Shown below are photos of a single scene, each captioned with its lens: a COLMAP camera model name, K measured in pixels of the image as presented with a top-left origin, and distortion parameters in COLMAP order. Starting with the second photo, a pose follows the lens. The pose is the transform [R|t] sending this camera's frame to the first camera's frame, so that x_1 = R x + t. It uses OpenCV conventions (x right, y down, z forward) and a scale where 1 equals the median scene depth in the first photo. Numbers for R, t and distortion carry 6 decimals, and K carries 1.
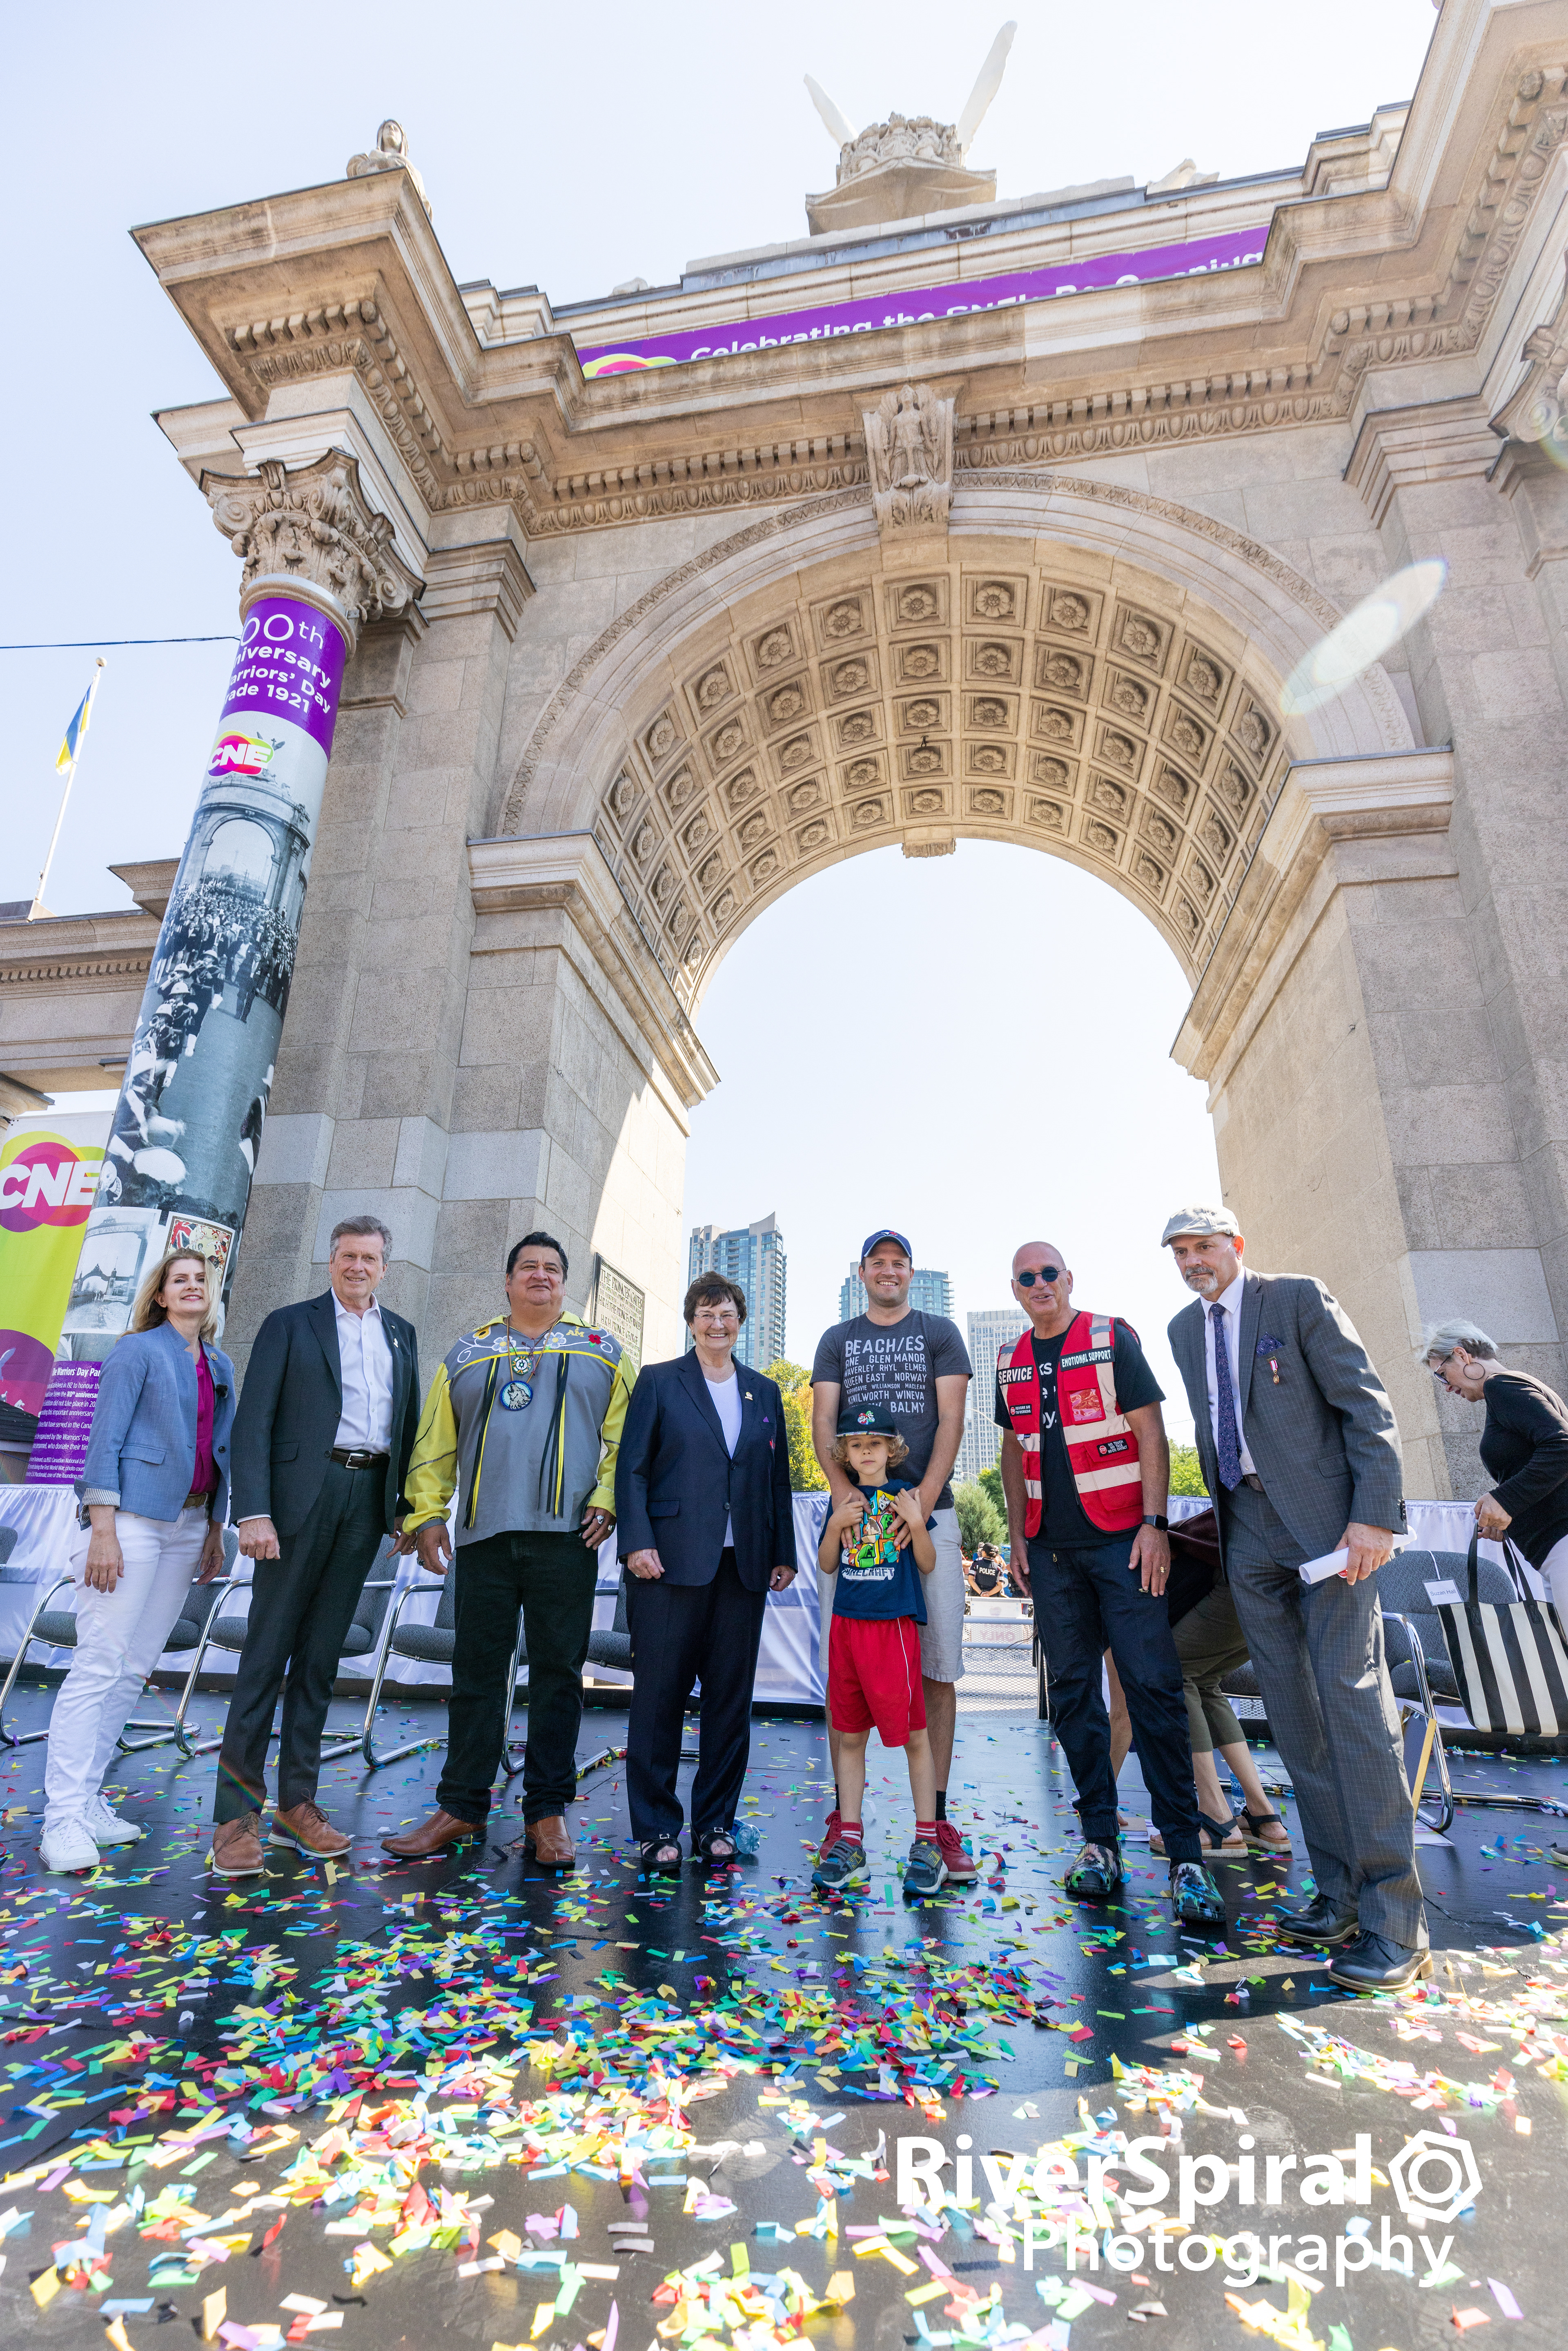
lens RADIAL K [[1052.8, 0, 768.0], [0, 1052.8, 1178.9], [0, 0, 1]] dist [0.007517, -0.000151]
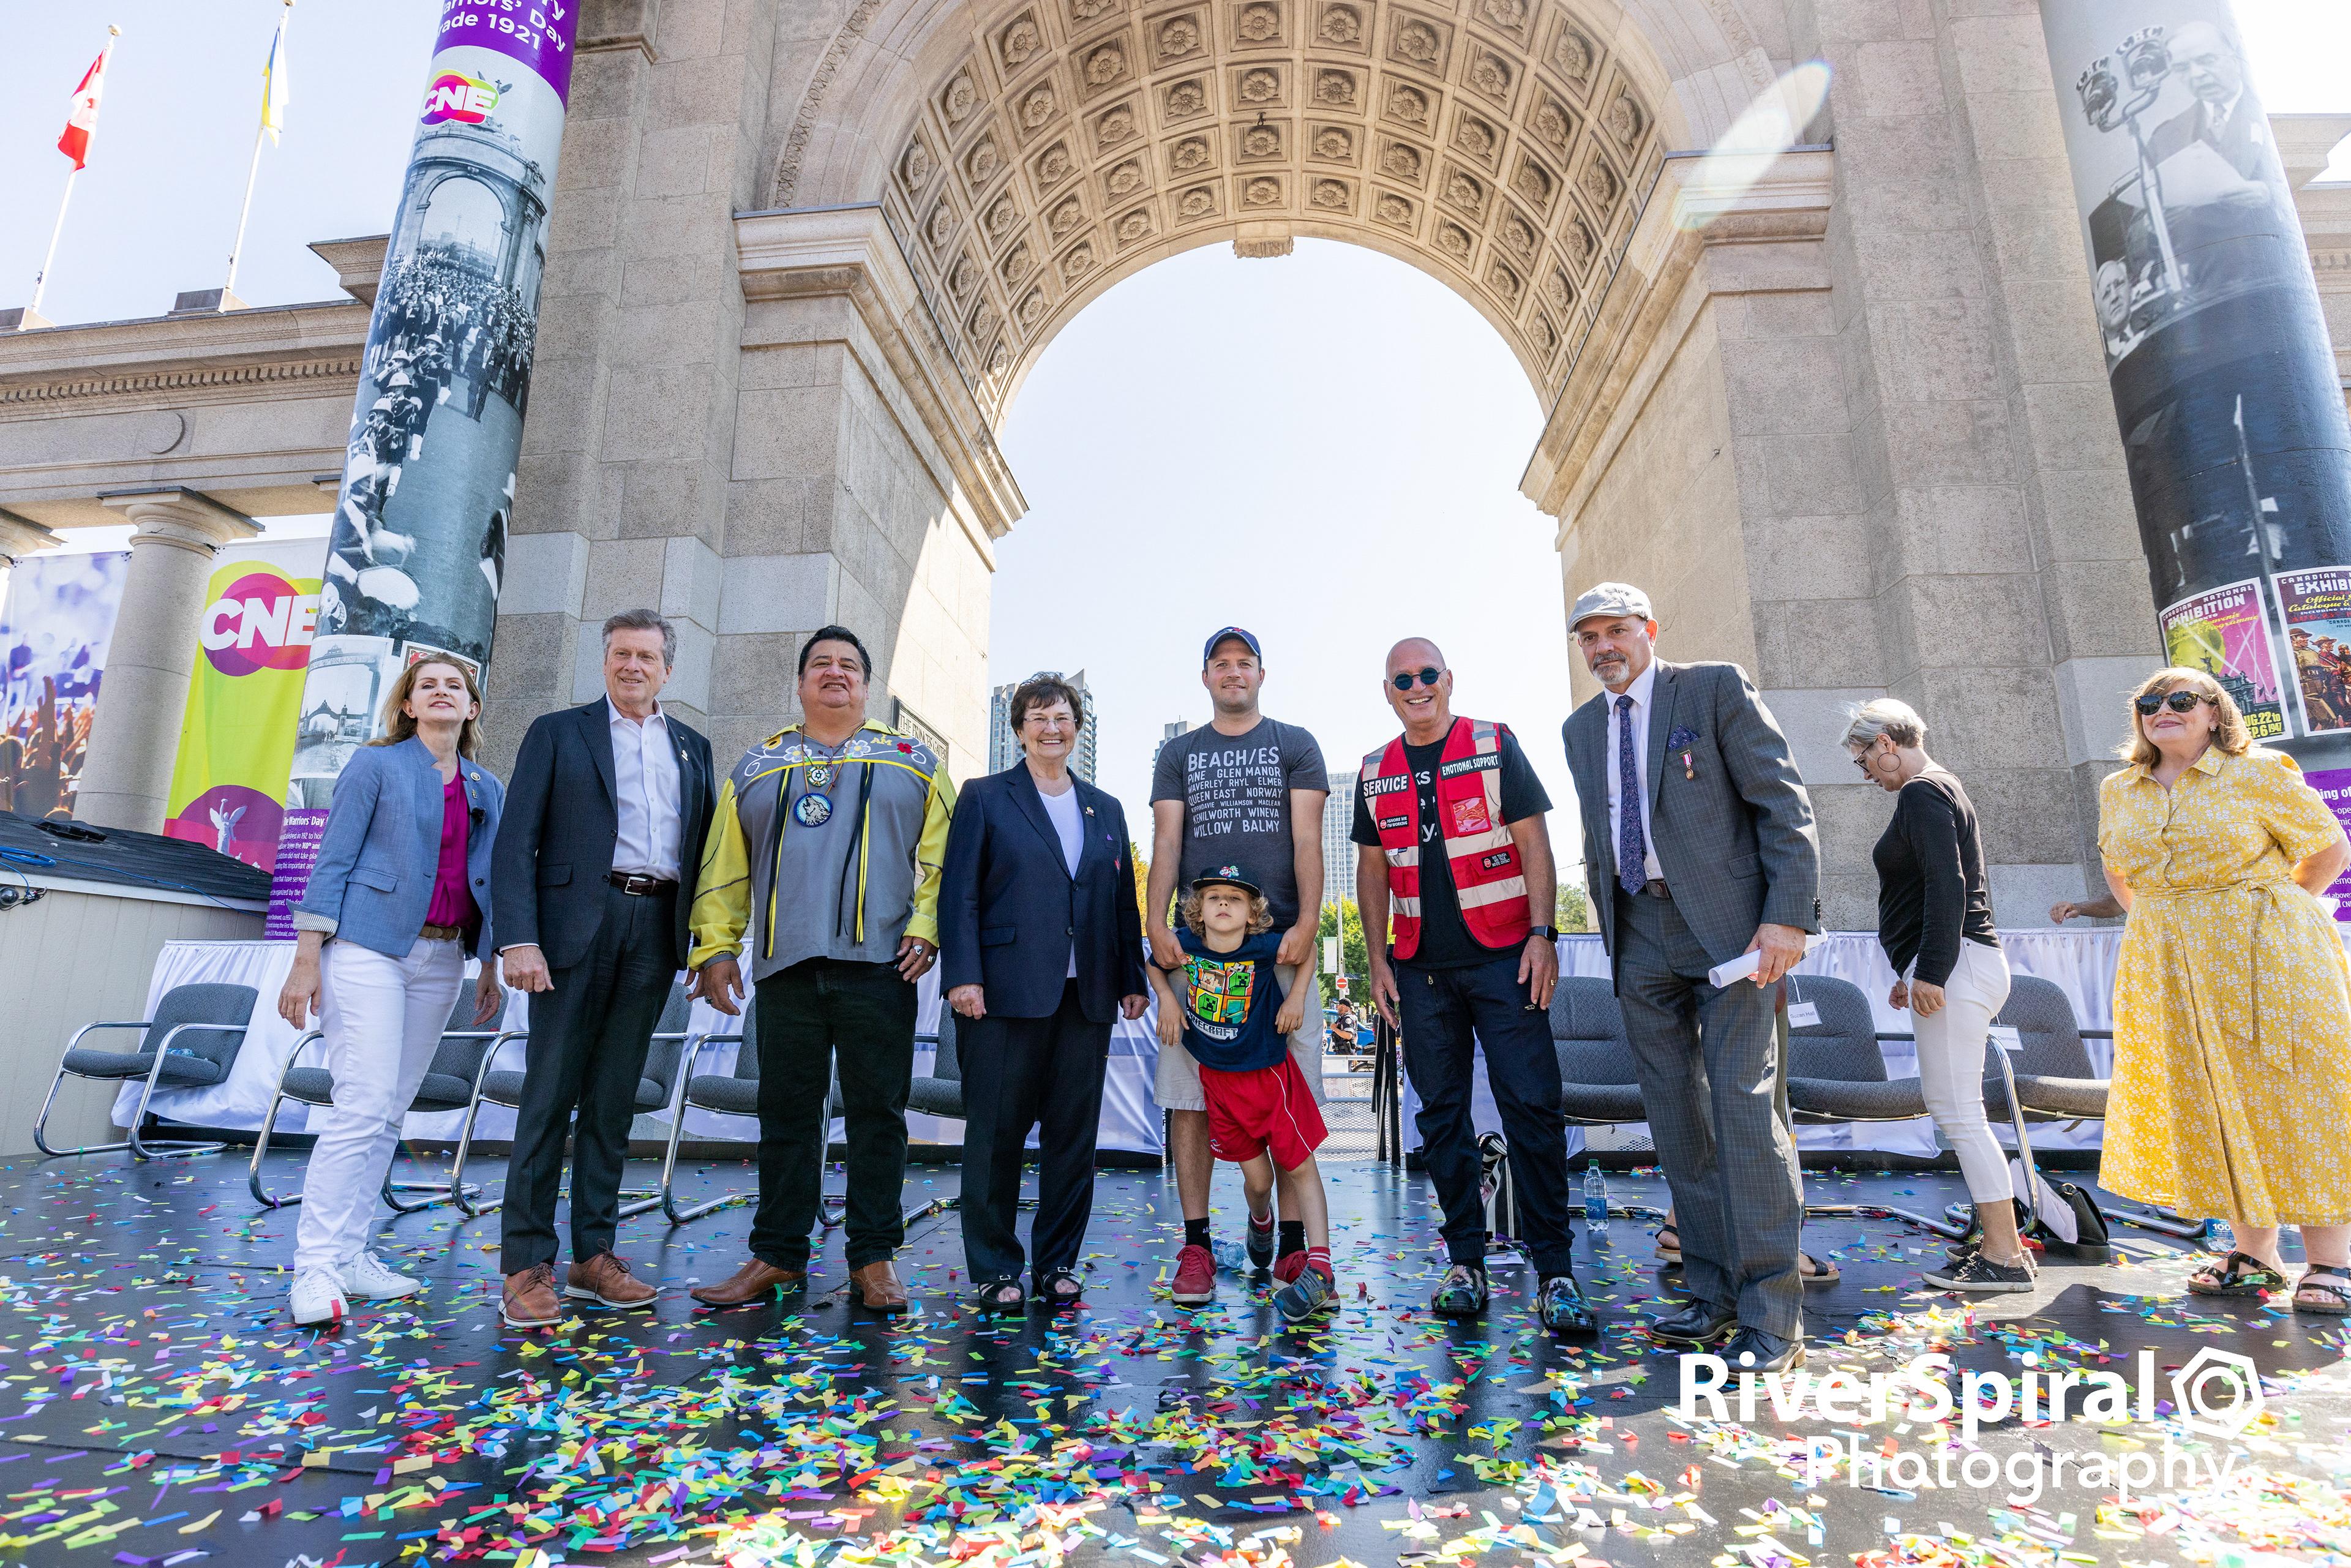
lens RADIAL K [[1136.6, 0, 1163.0], [0, 1136.6, 774.8], [0, 0, 1]] dist [-0.038879, 0.004391]
pose [[0.997075, -0.003055, 0.076364, -0.008661], [-0.006432, 0.992301, 0.123678, 0.016642], [-0.076154, -0.123808, 0.989380, 0.018366]]
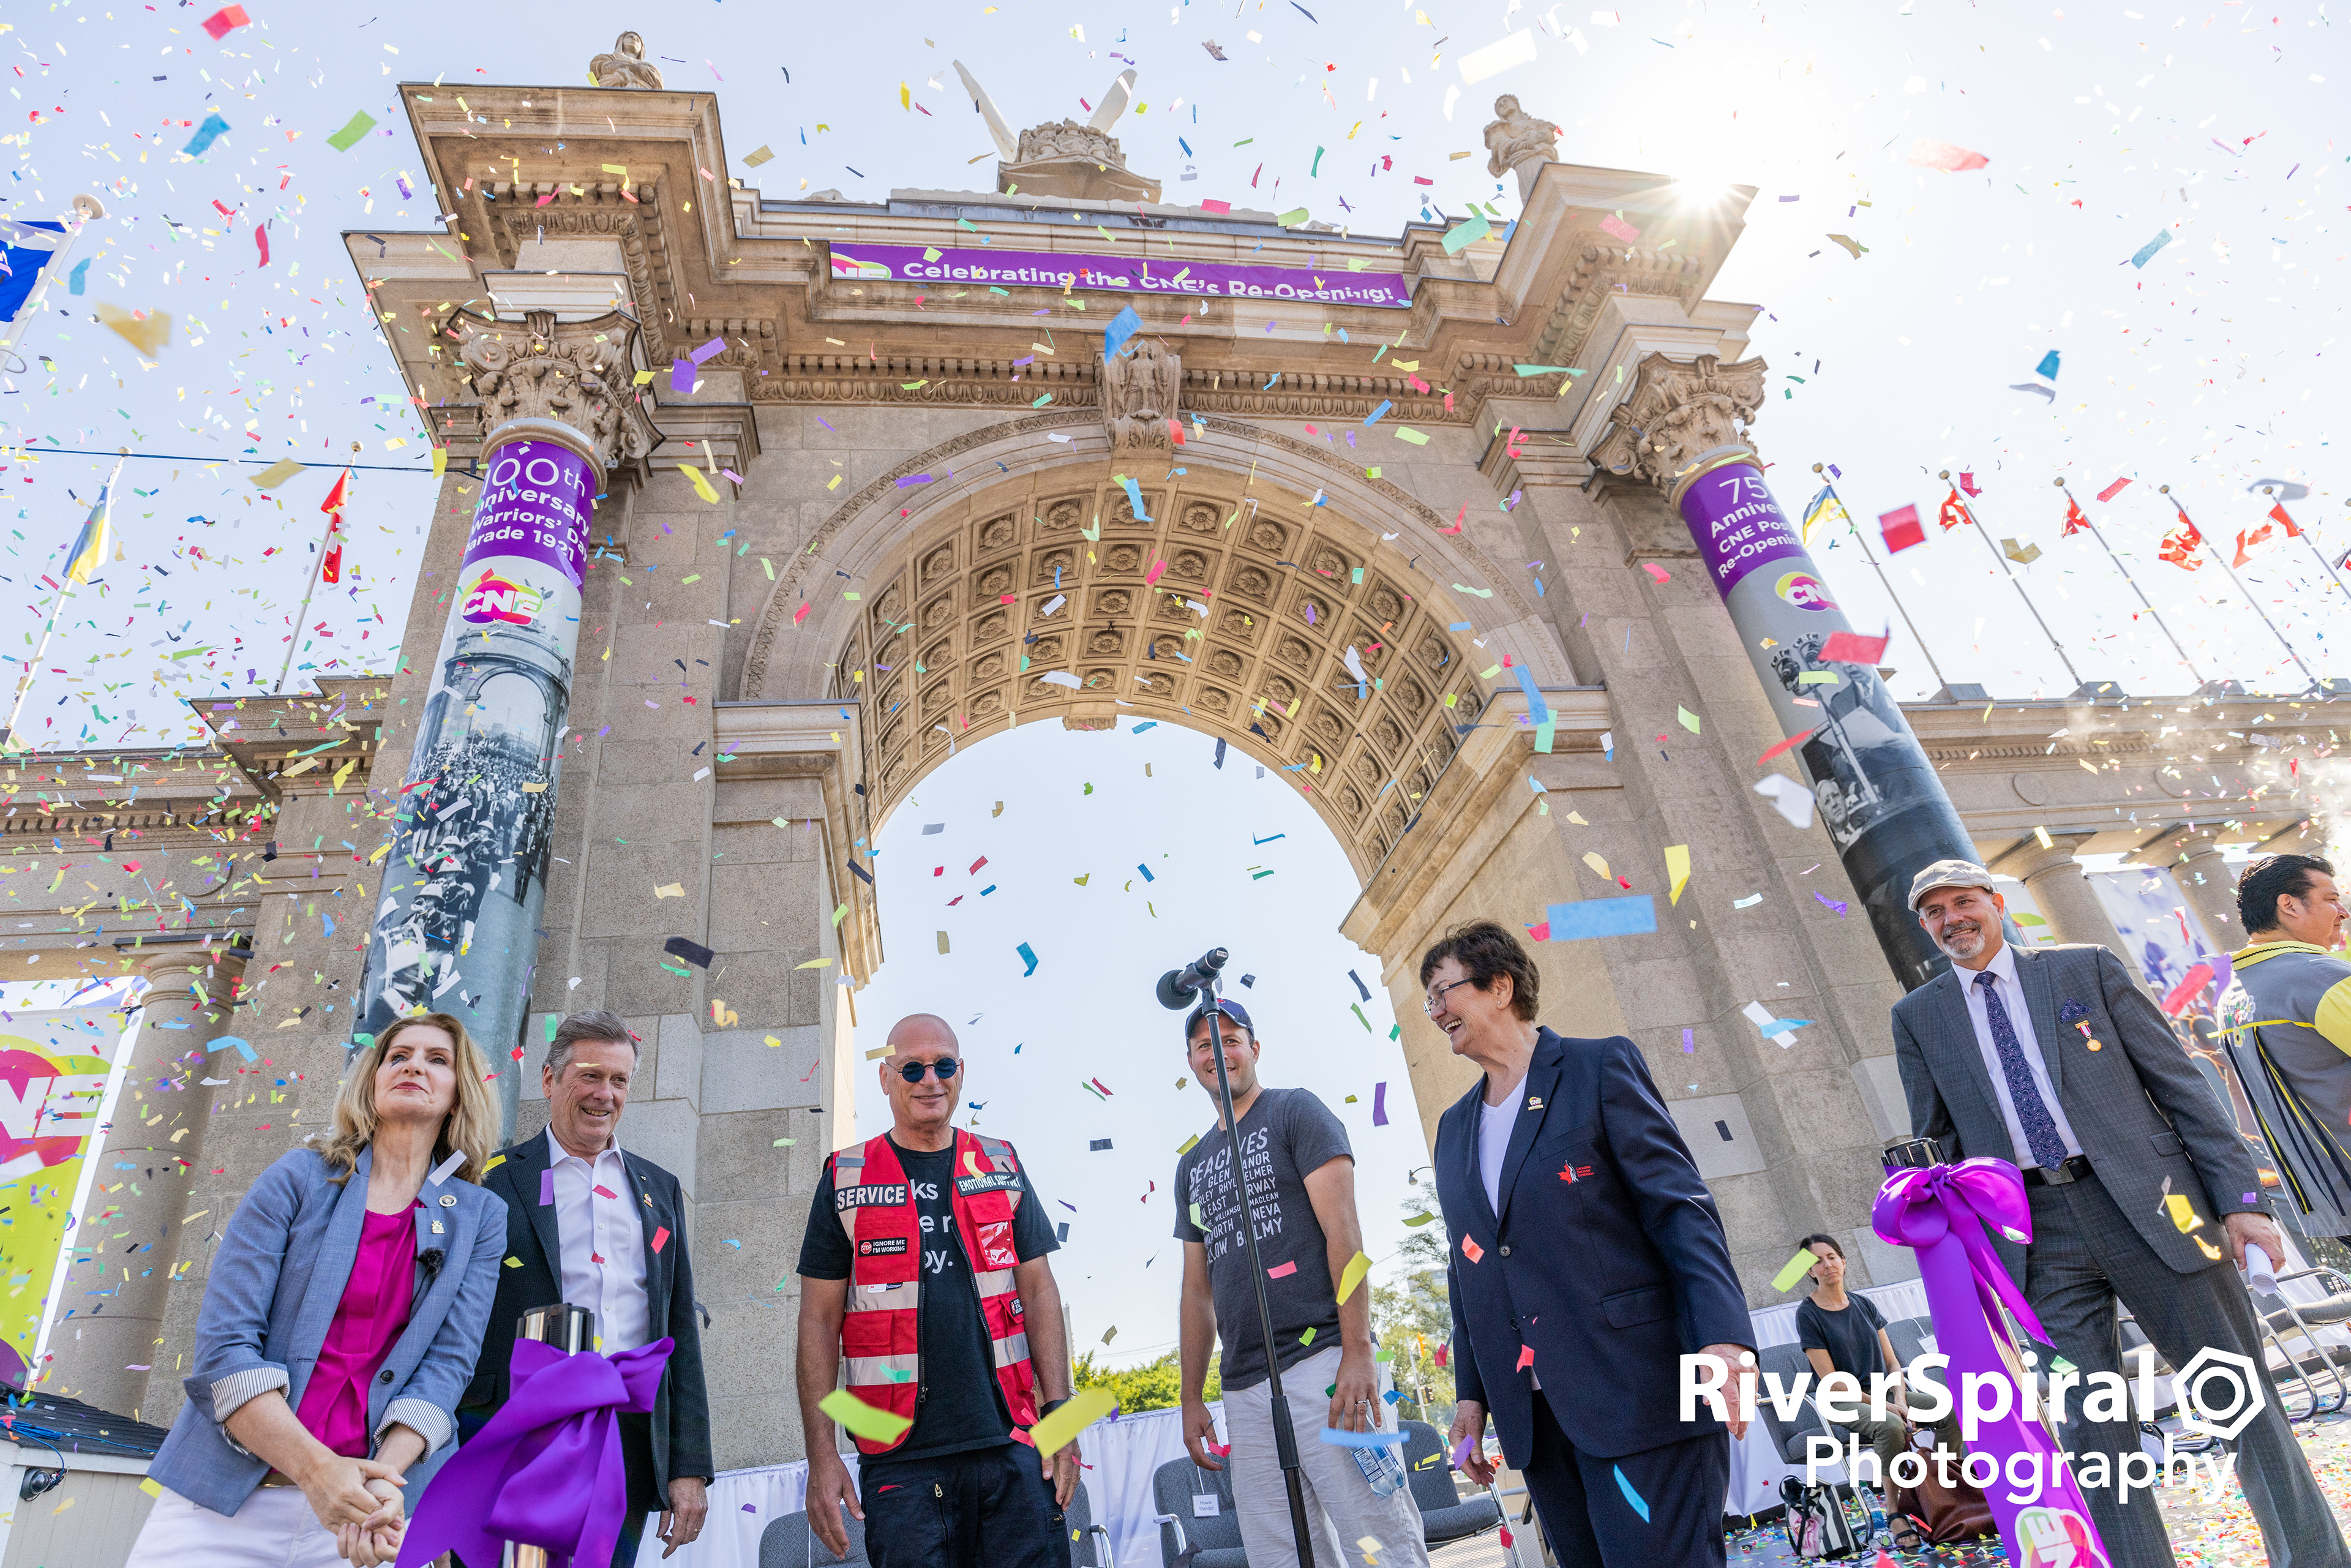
lens RADIAL K [[1182.8, 0, 1175.5], [0, 1182.8, 784.0], [0, 0, 1]] dist [-0.067220, 0.000486]
pose [[0.930790, 0.038466, 0.363526, -0.279615], [0.046069, 0.974177, -0.221038, -0.012135], [-0.362641, 0.222487, 0.904981, -0.037702]]
